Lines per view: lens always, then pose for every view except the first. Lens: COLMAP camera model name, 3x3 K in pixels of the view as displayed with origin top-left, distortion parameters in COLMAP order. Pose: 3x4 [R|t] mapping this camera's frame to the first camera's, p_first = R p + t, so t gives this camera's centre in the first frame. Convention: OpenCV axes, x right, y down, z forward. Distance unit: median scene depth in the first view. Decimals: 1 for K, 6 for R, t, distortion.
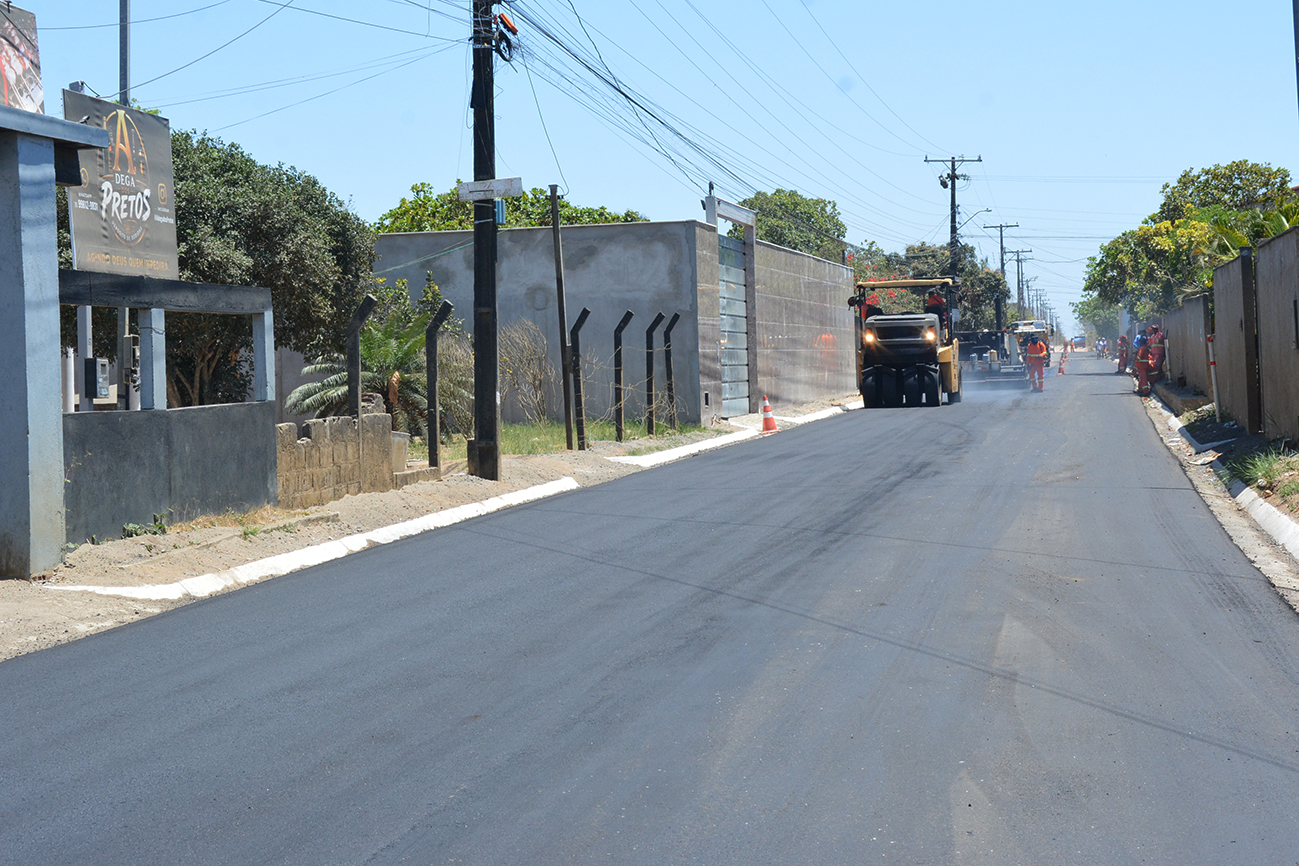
lens RADIAL K [[2131.8, 0, 649.5], [0, 2131.8, 433.0], [0, 0, 1]] dist [-0.007880, -0.011366]
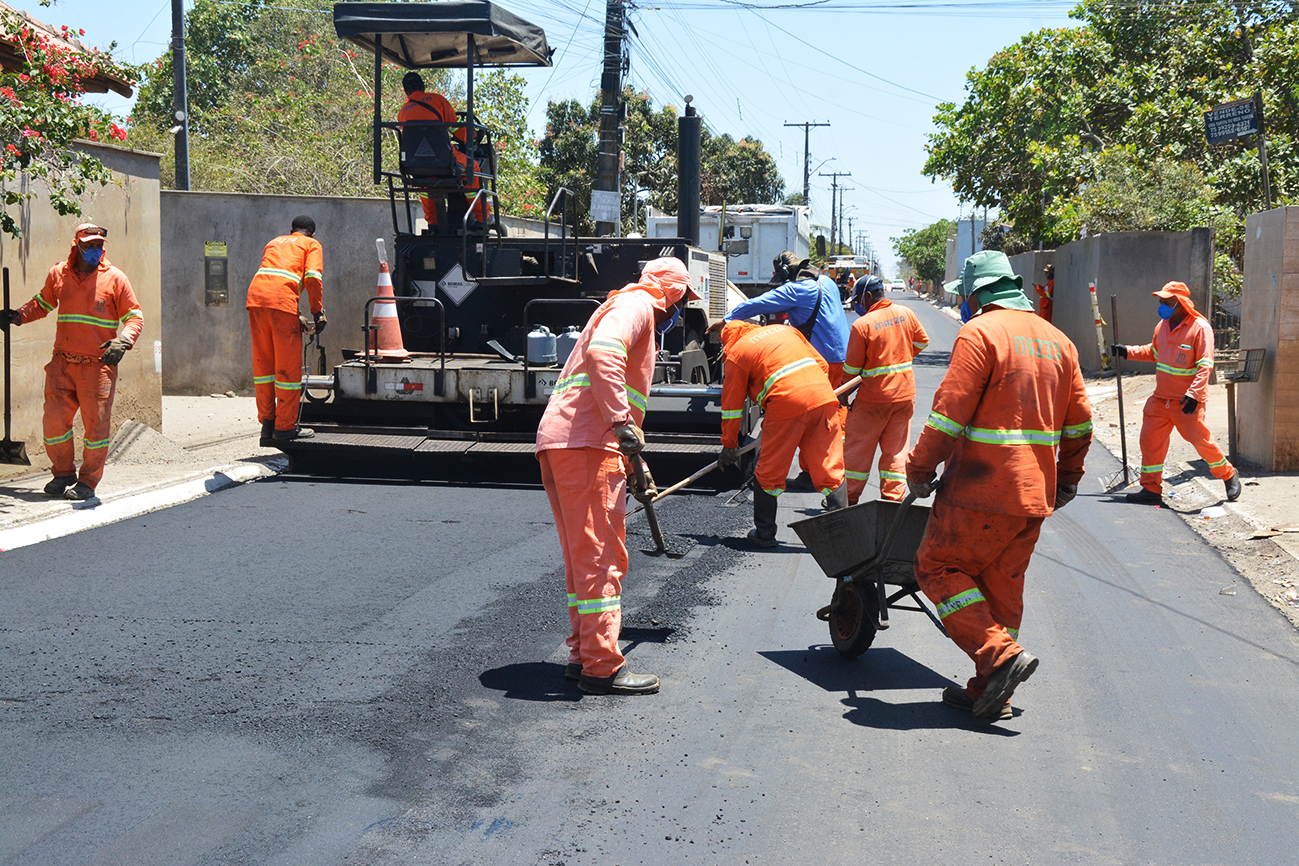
lens RADIAL K [[1882.5, 0, 649.5], [0, 1882.5, 433.0], [0, 0, 1]] dist [0.032246, 0.021052]
pose [[0.996679, 0.037734, 0.072157, 0.103897], [-0.041032, 0.998154, 0.044778, -0.023782], [-0.070334, -0.047590, 0.996388, 0.527455]]
